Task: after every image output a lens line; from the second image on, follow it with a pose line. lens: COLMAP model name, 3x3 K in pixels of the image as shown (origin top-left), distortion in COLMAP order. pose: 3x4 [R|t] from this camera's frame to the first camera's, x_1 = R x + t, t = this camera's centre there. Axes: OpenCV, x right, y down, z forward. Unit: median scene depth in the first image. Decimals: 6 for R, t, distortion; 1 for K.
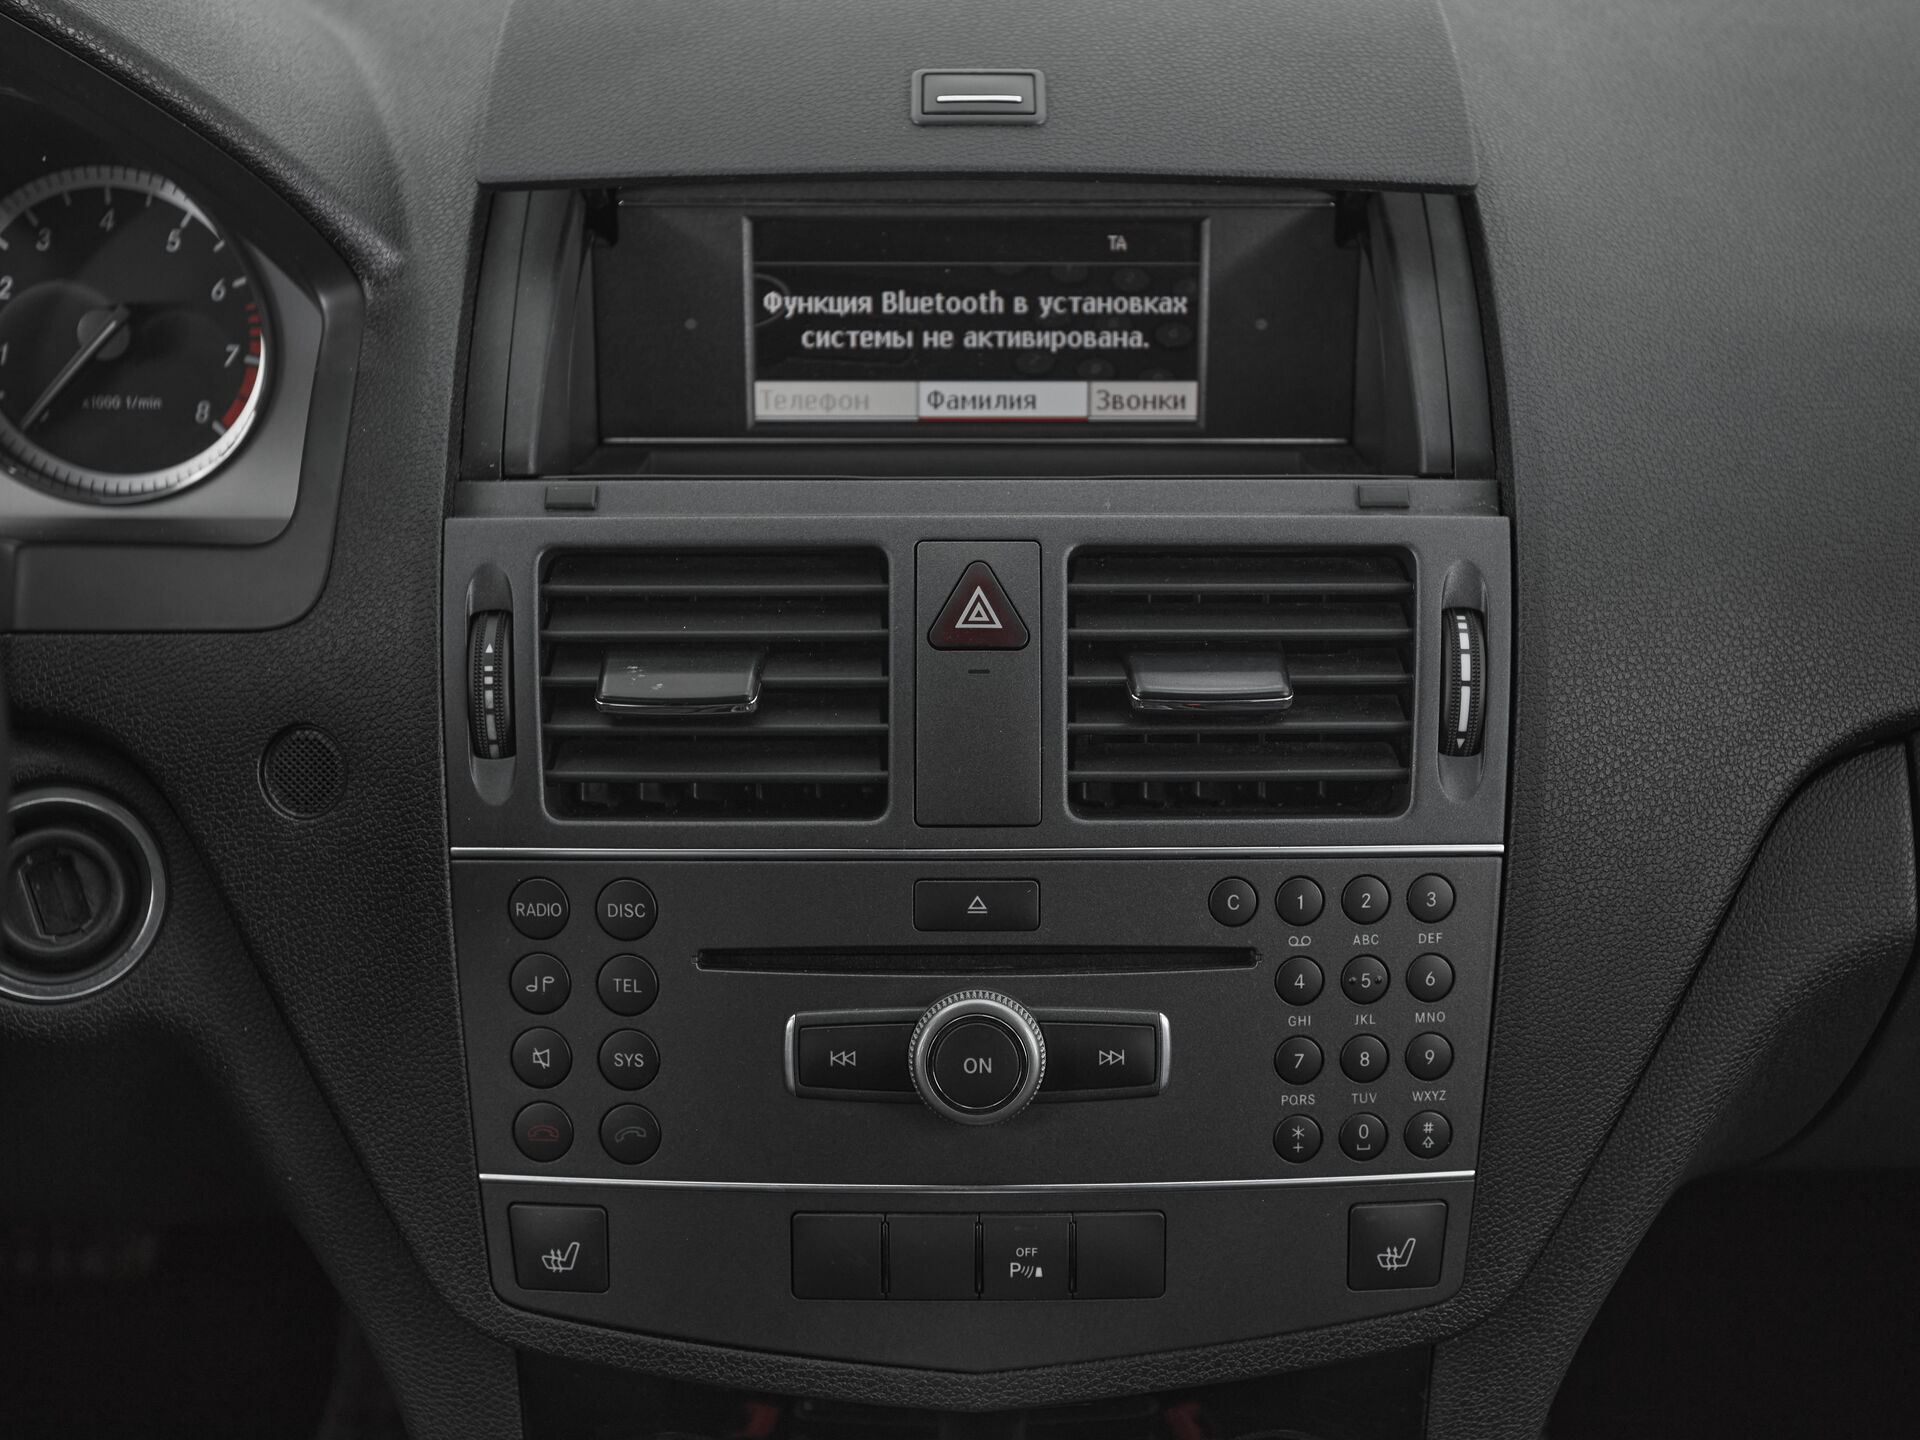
lens RADIAL K [[2428.0, 0, 998.0], [0, 2428.0, 745.0], [0, 0, 1]] dist [0.026157, 0.000000]
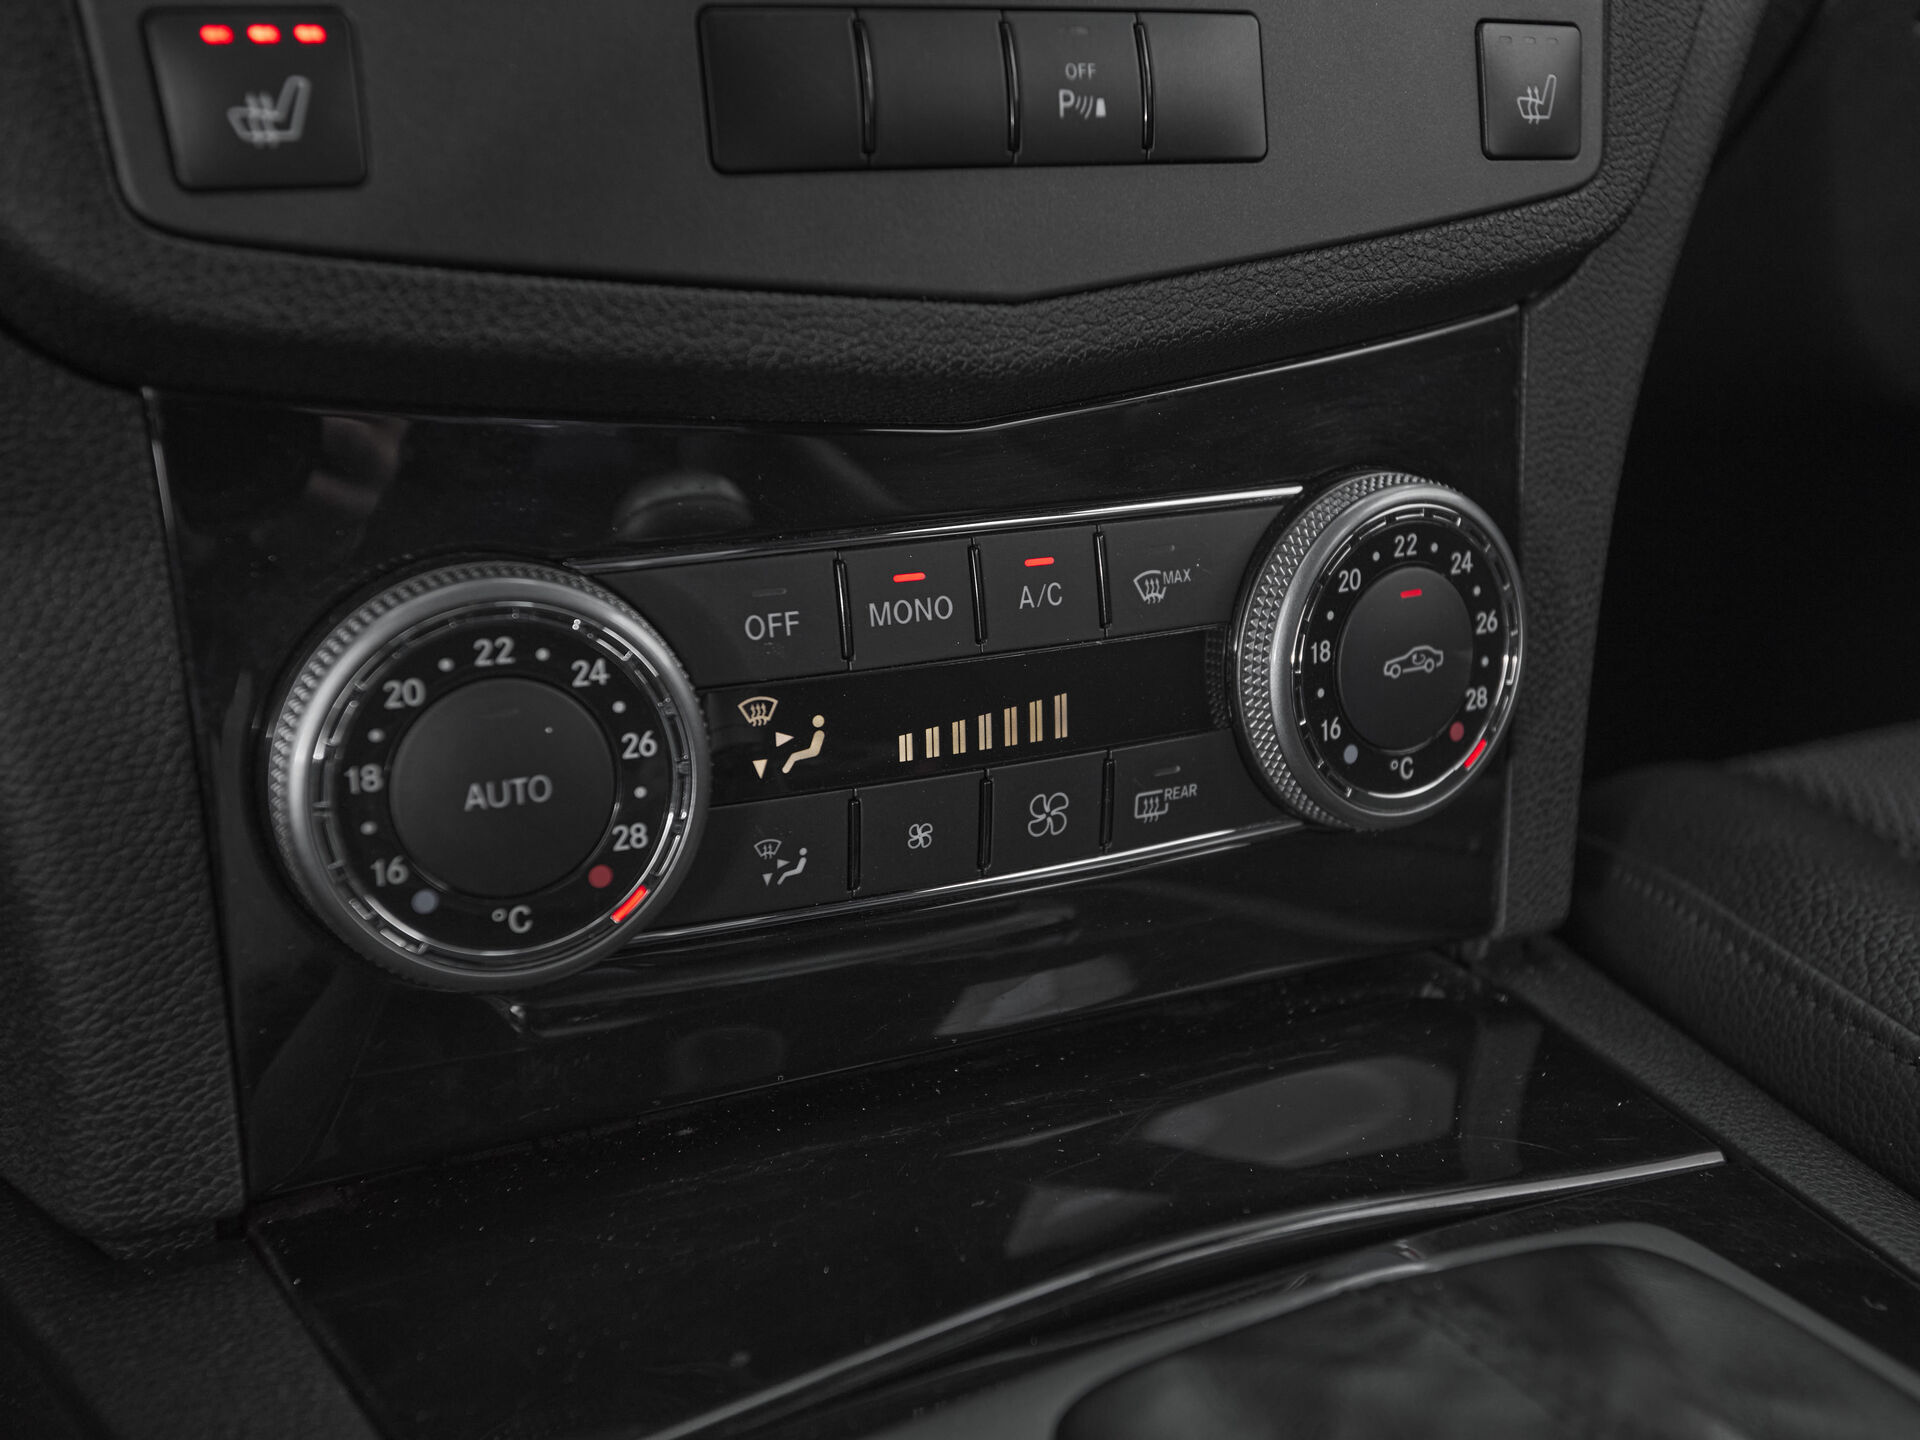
lens RADIAL K [[2428.0, 0, 1042.1], [0, 2428.0, 783.1], [0, 0, 1]] dist [0.026157, 0.000000]
pose [[0.877089, -0.136943, 0.460392, -0.294094], [0.152727, 0.988264, 0.002999, 0.375043], [-0.455399, 0.067684, 0.887711, 0.478587]]
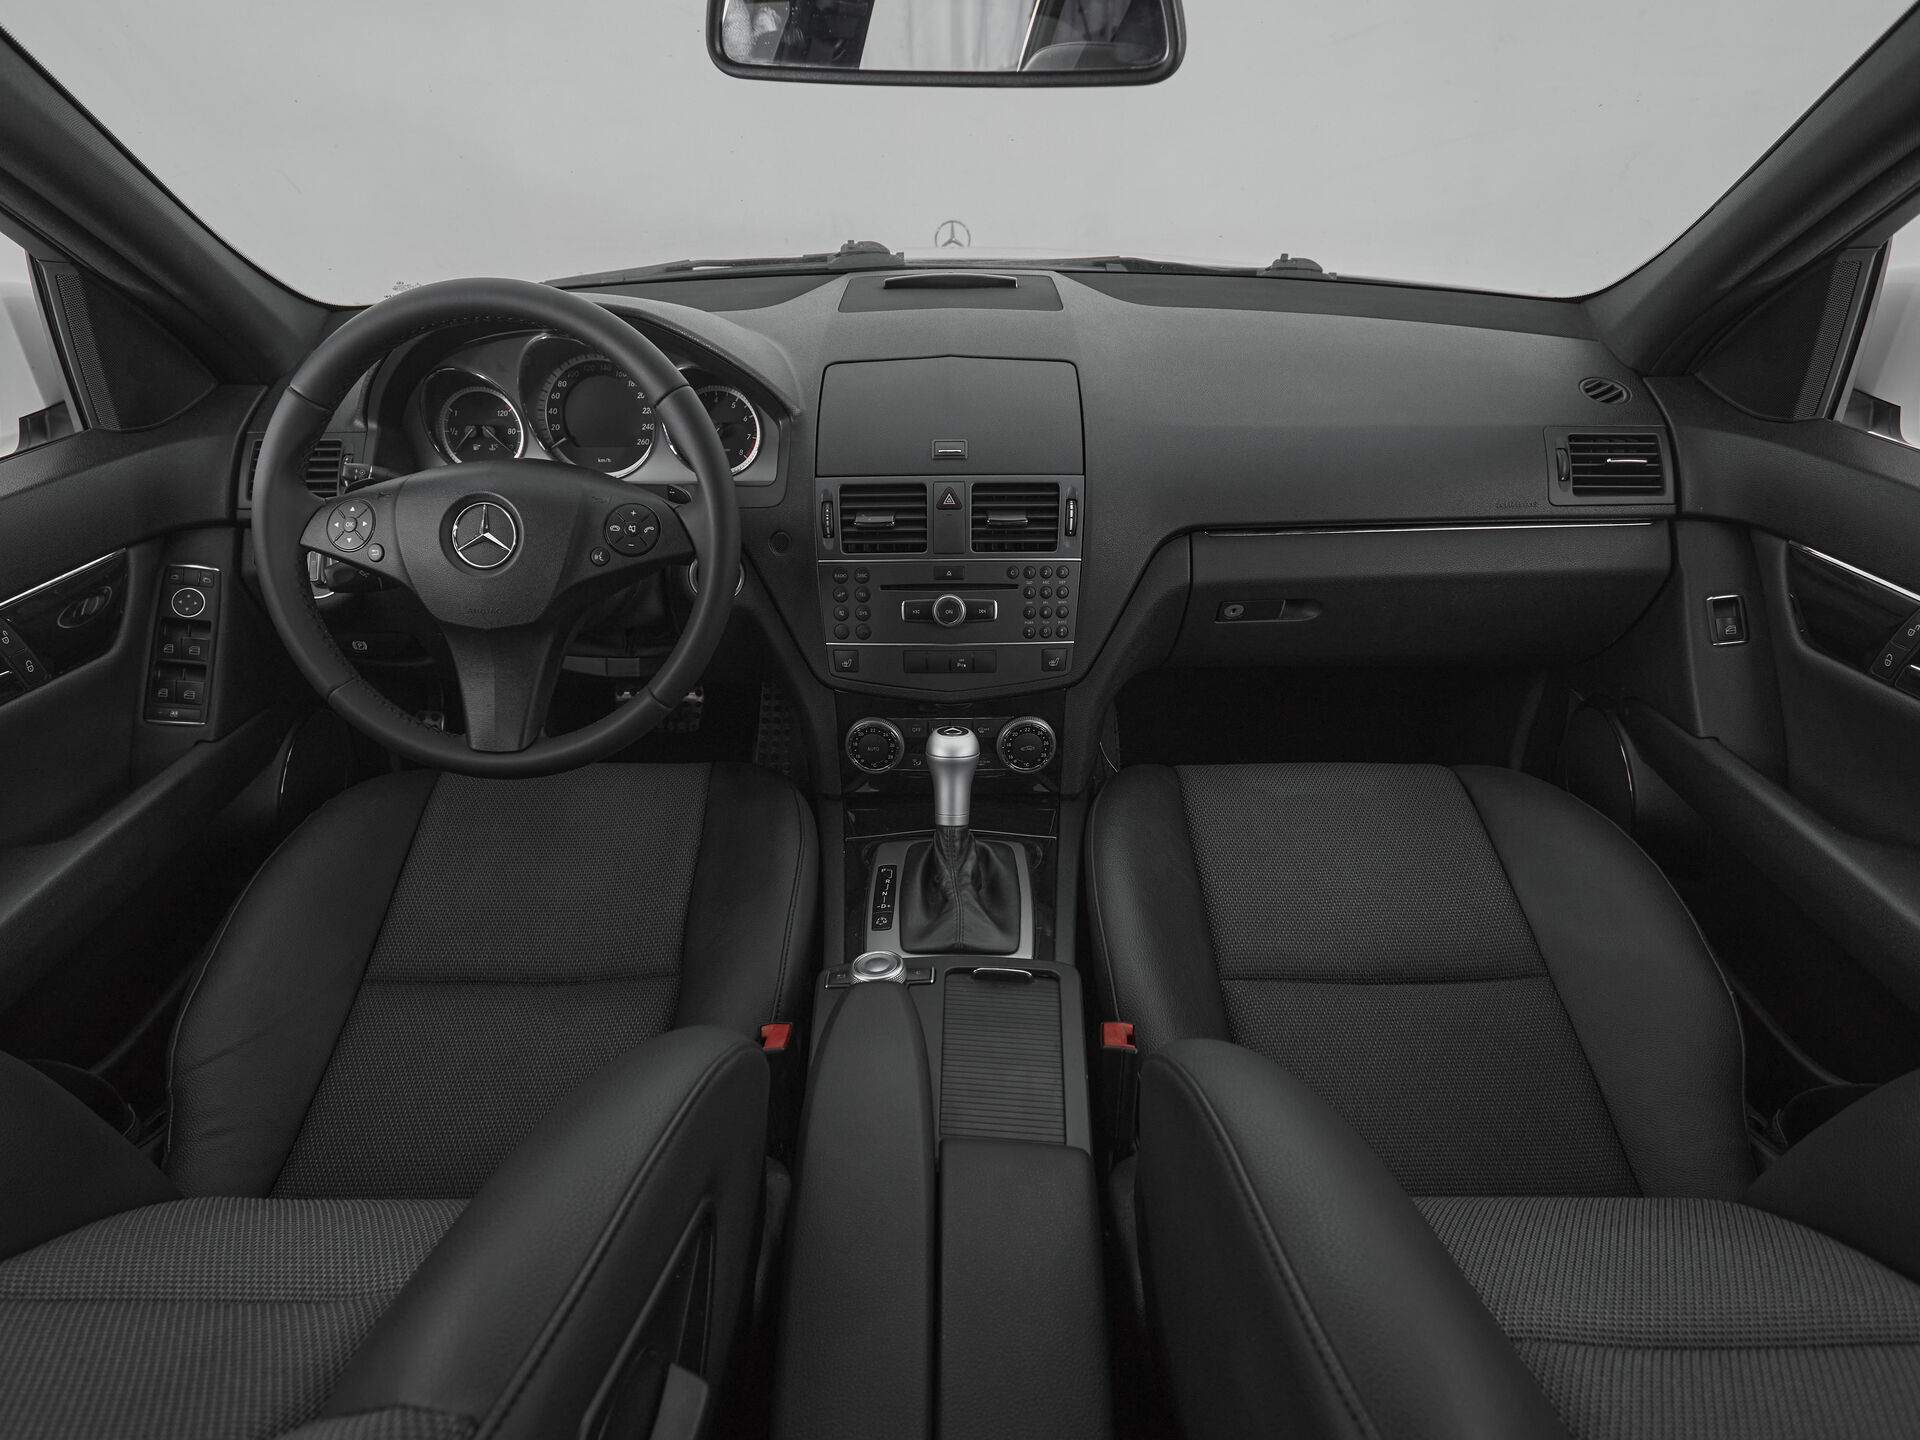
lens RADIAL K [[1121.5, 0, 941.7], [0, 1121.5, 720.1], [0, 0, 1]] dist [-0.002550, 0.000190]
pose [[0.999483, -0.002003, -0.032101, 0.037816], [0.005117, 0.995250, 0.097219, 0.124282], [0.031754, -0.097333, 0.994745, -0.862262]]
